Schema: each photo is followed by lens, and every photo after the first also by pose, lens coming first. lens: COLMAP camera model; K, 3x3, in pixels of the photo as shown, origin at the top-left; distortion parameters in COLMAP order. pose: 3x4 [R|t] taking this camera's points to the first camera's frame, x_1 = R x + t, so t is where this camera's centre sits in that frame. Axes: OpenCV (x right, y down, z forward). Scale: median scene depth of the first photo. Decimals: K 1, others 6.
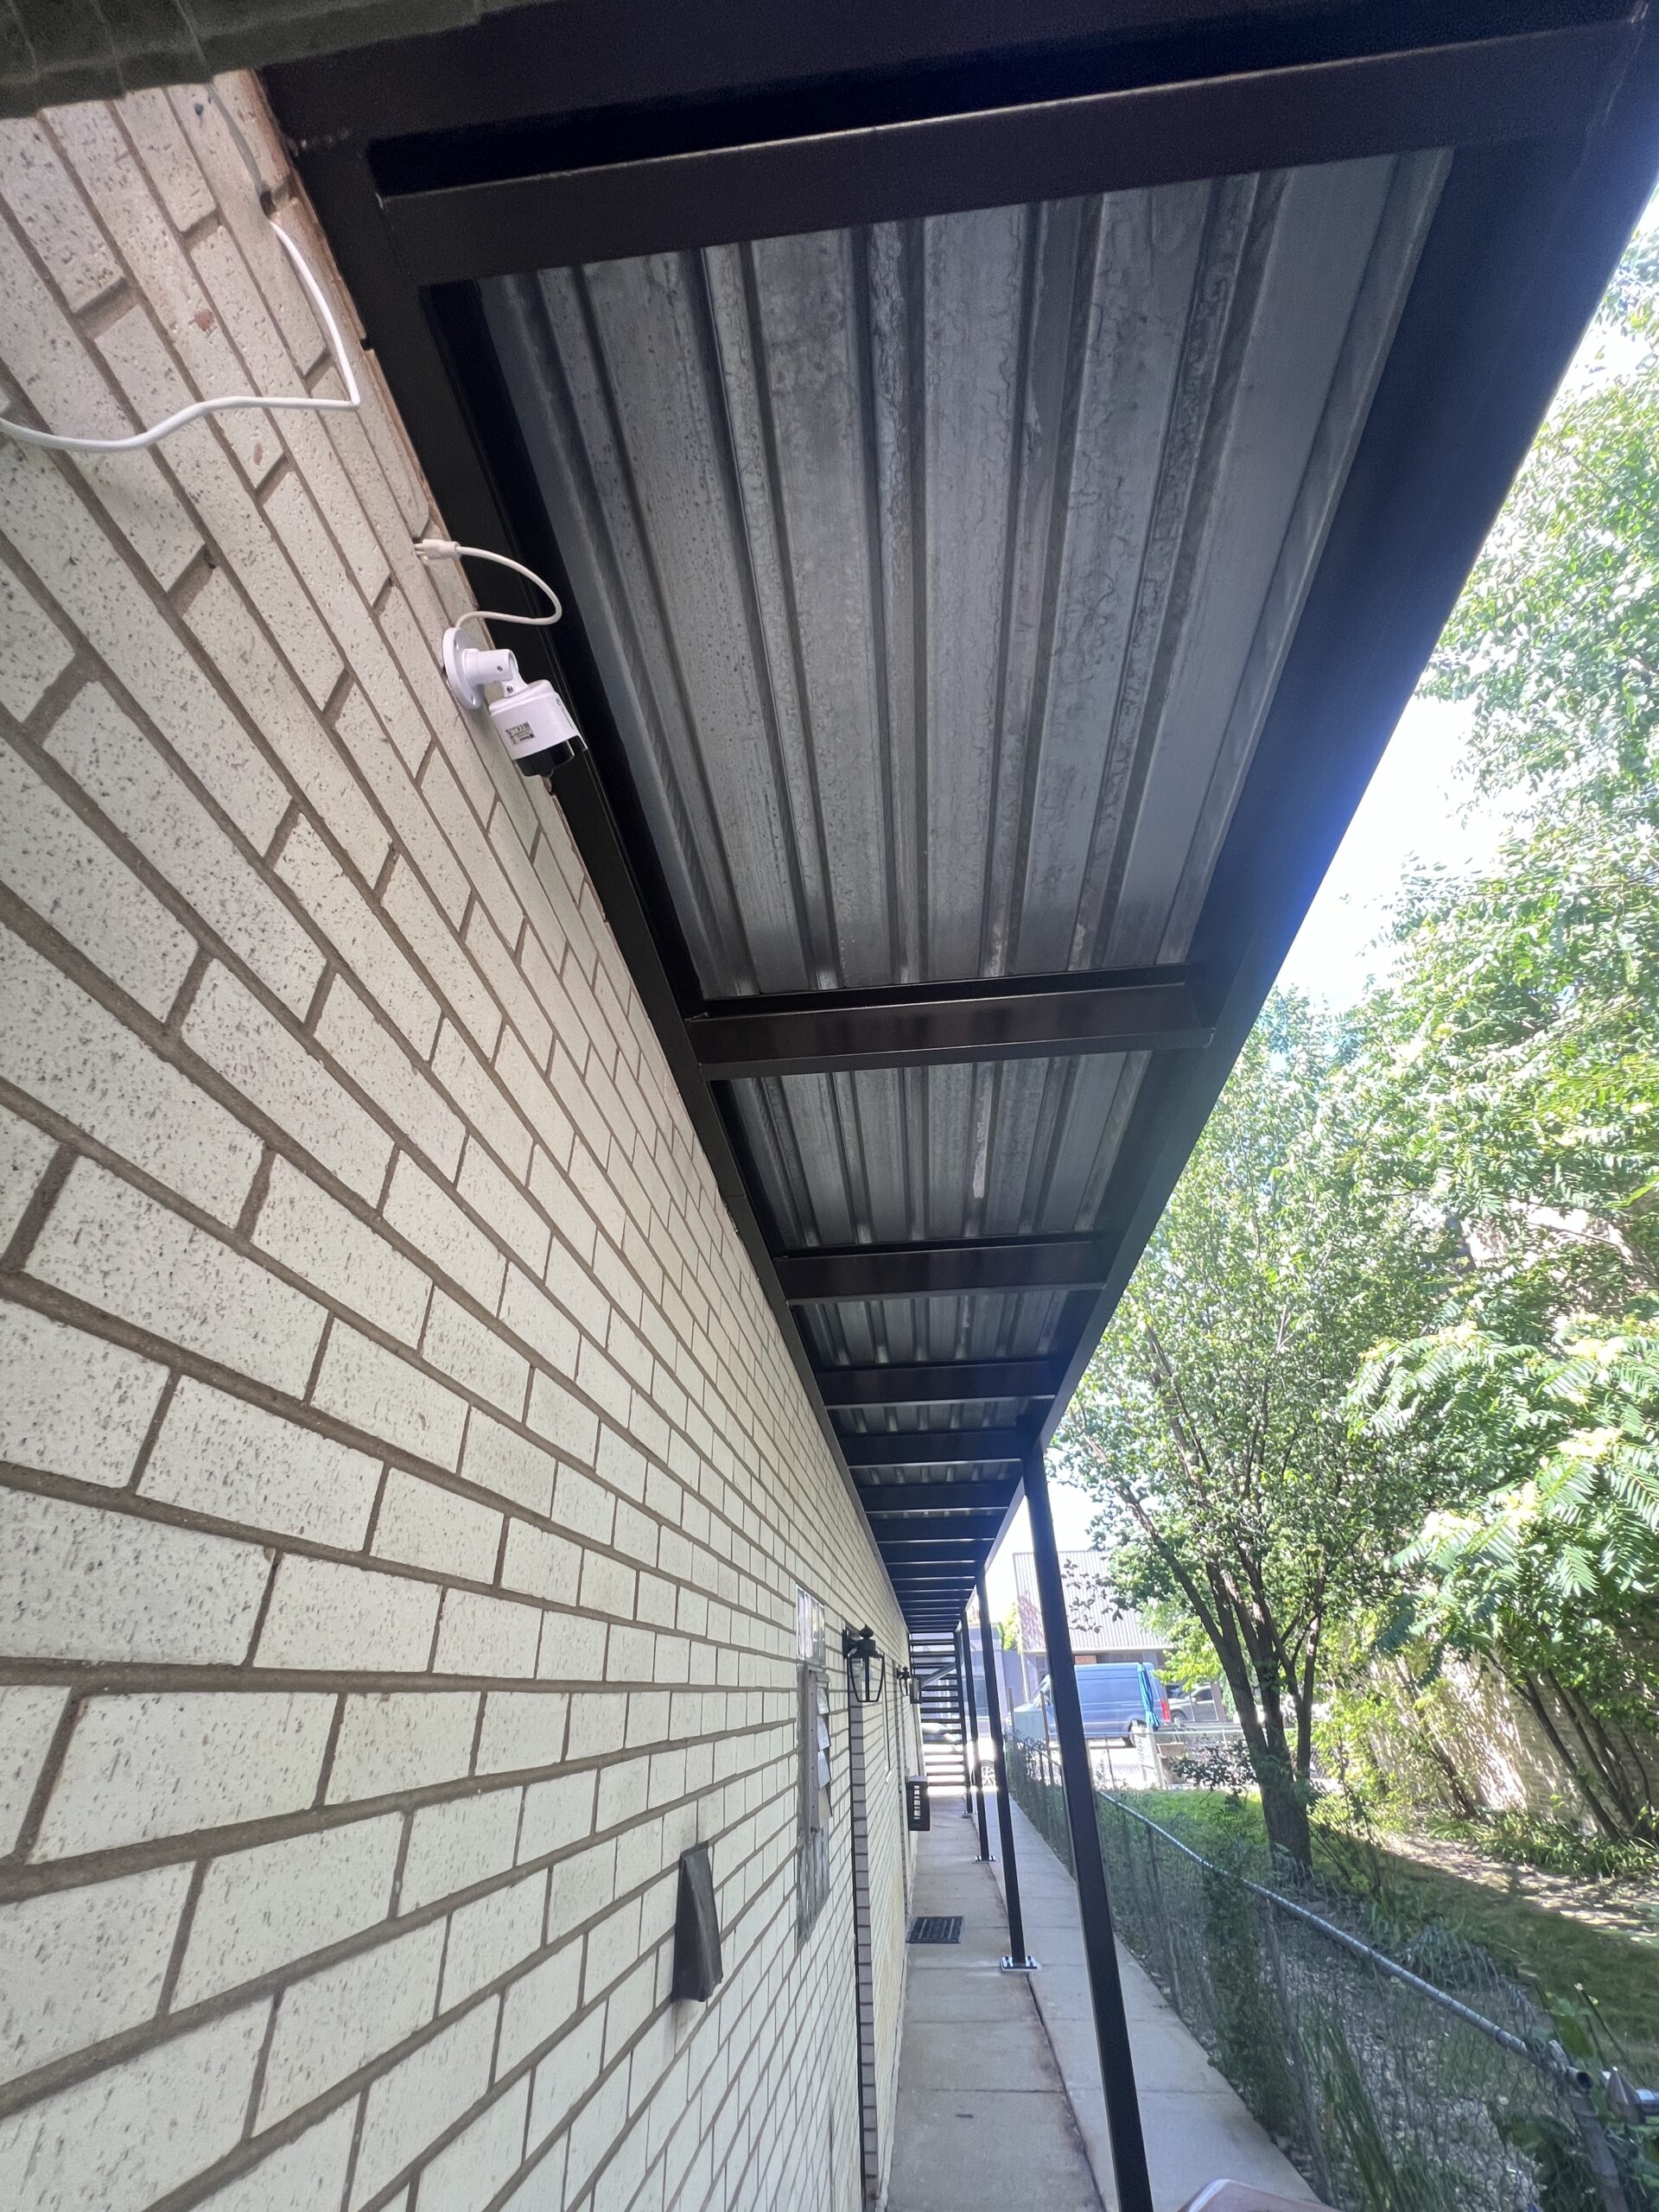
lens RADIAL K [[891.1, 0, 828.8], [0, 891.1, 1111.1], [0, 0, 1]] dist [0.001458, 0.000719]
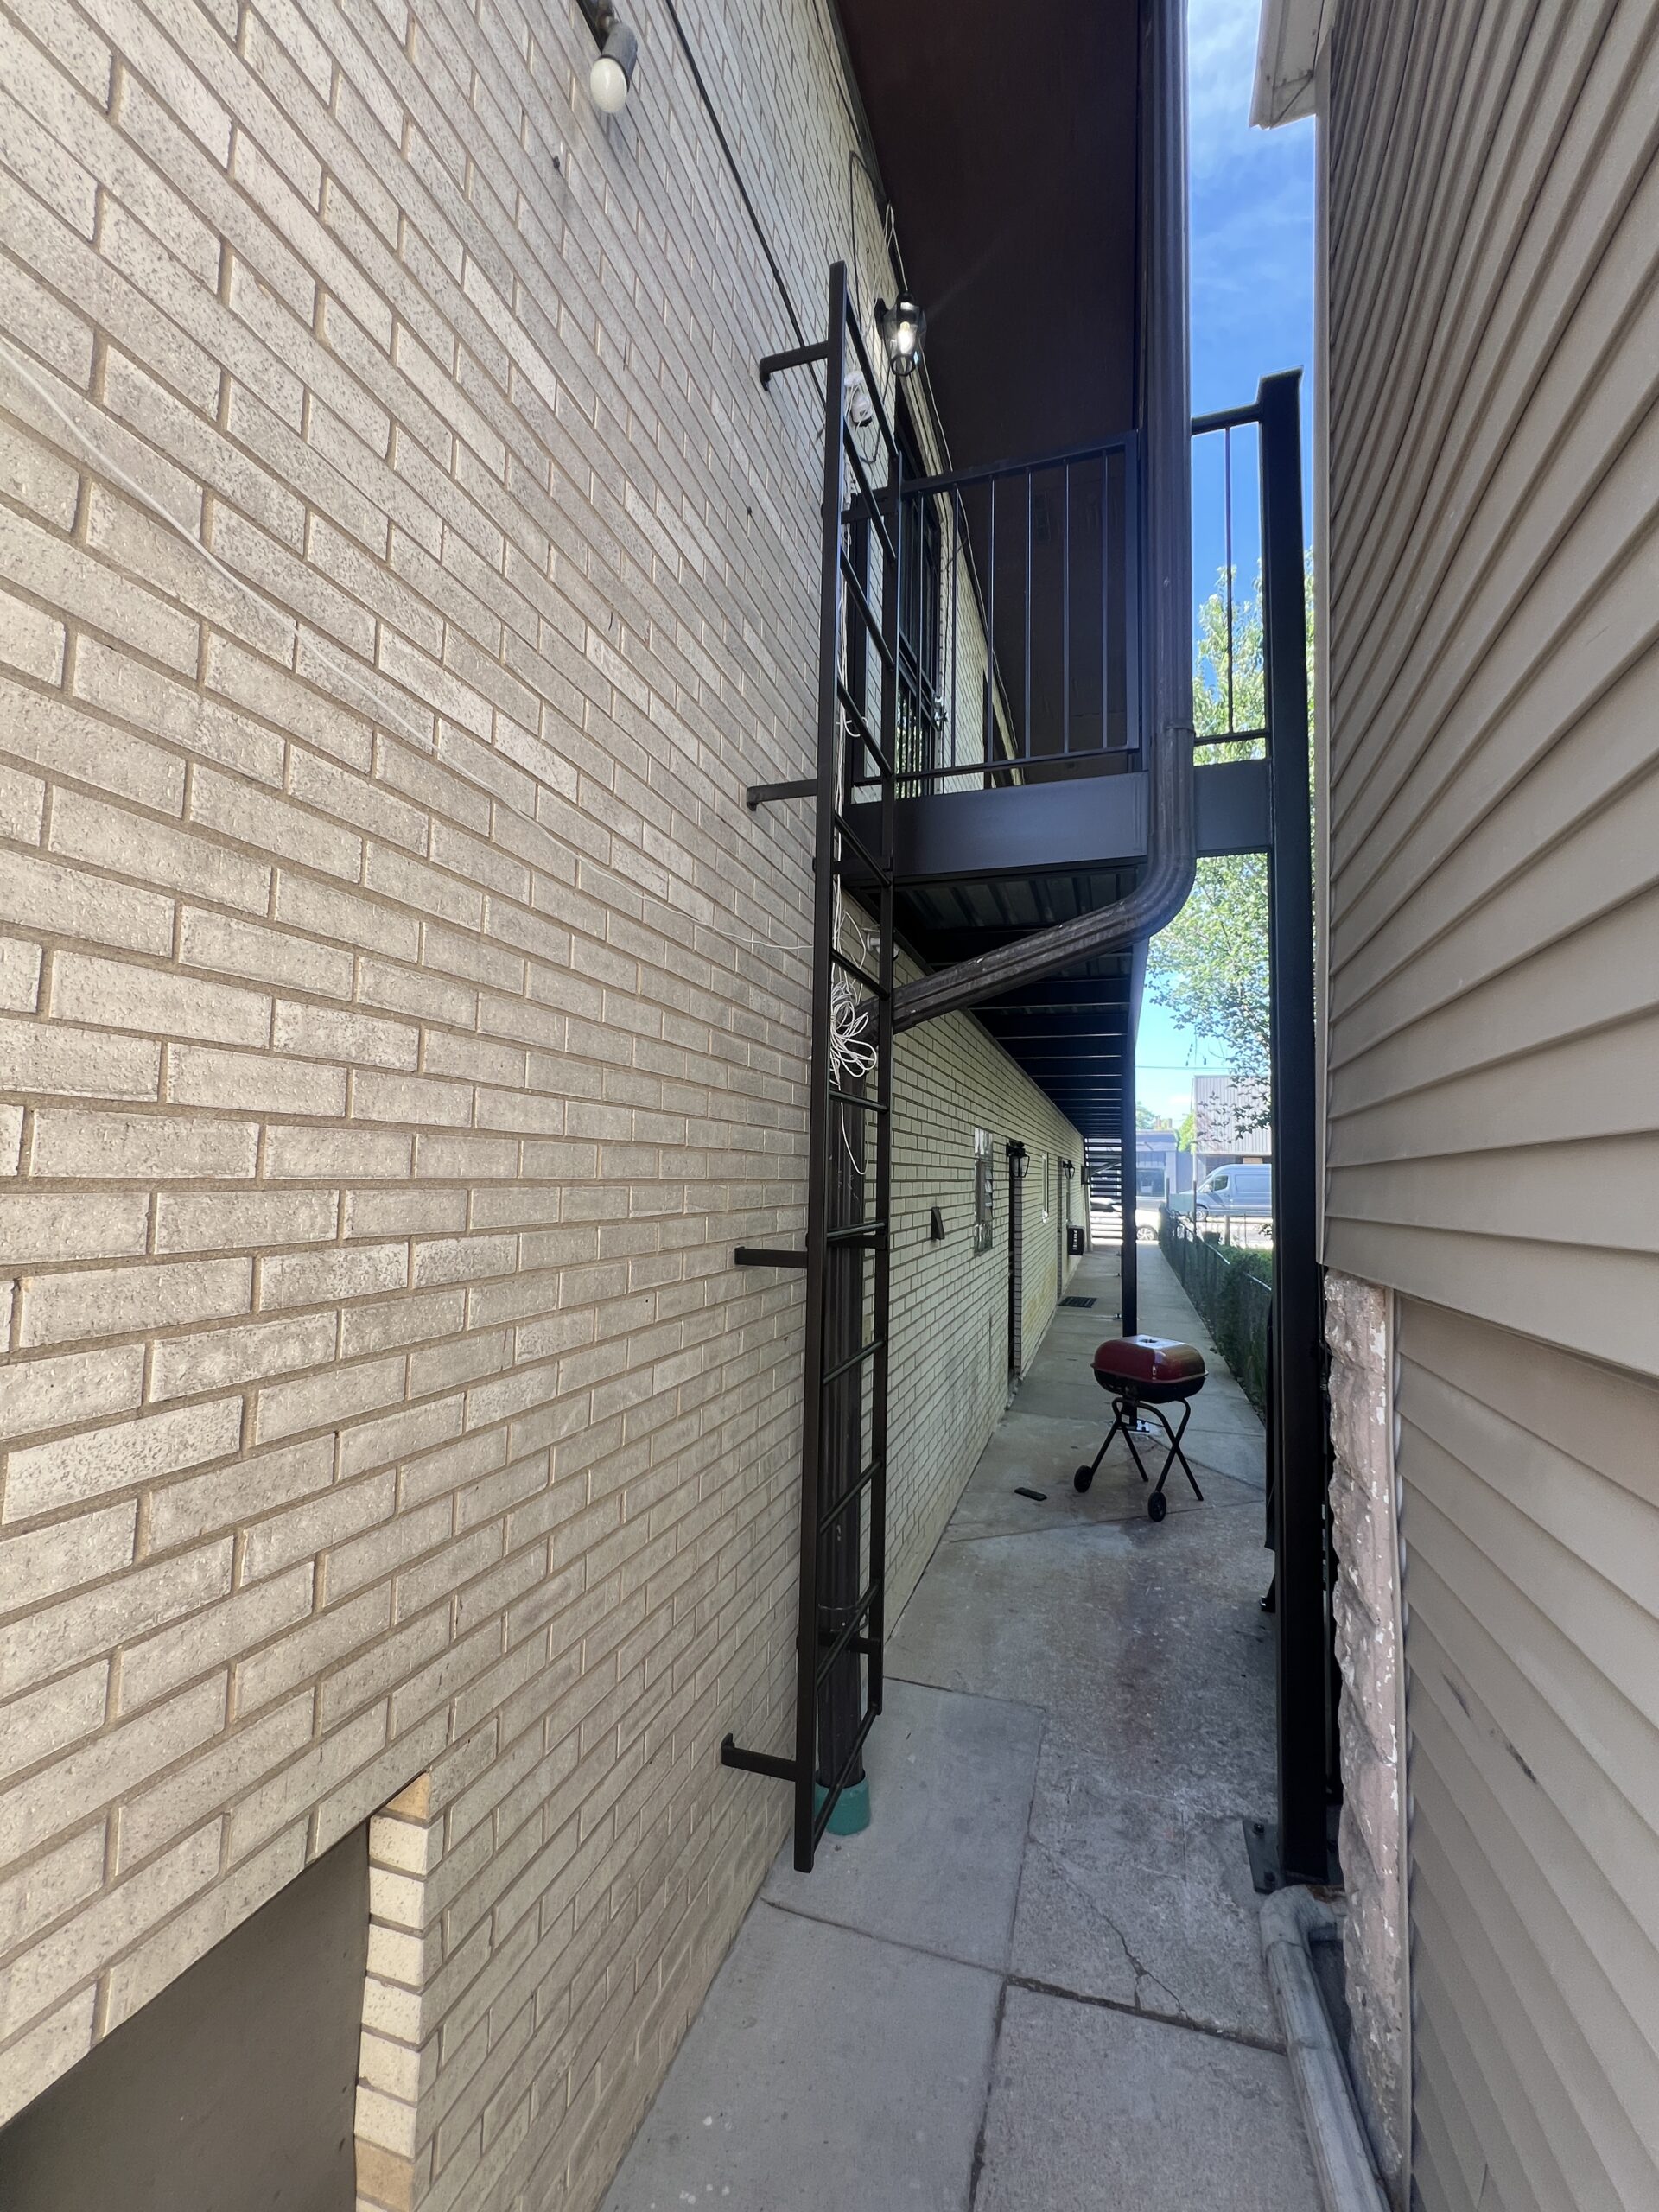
lens RADIAL K [[891.1, 0, 828.6], [0, 891.1, 1111.1], [0, 0, 1]] dist [0.001458, 0.000719]
pose [[0.974800, 0.029866, -0.221072, 0.082520], [0.081888, 0.873912, 0.479138, -0.501632], [0.207507, -0.485167, 0.849443, -0.784641]]
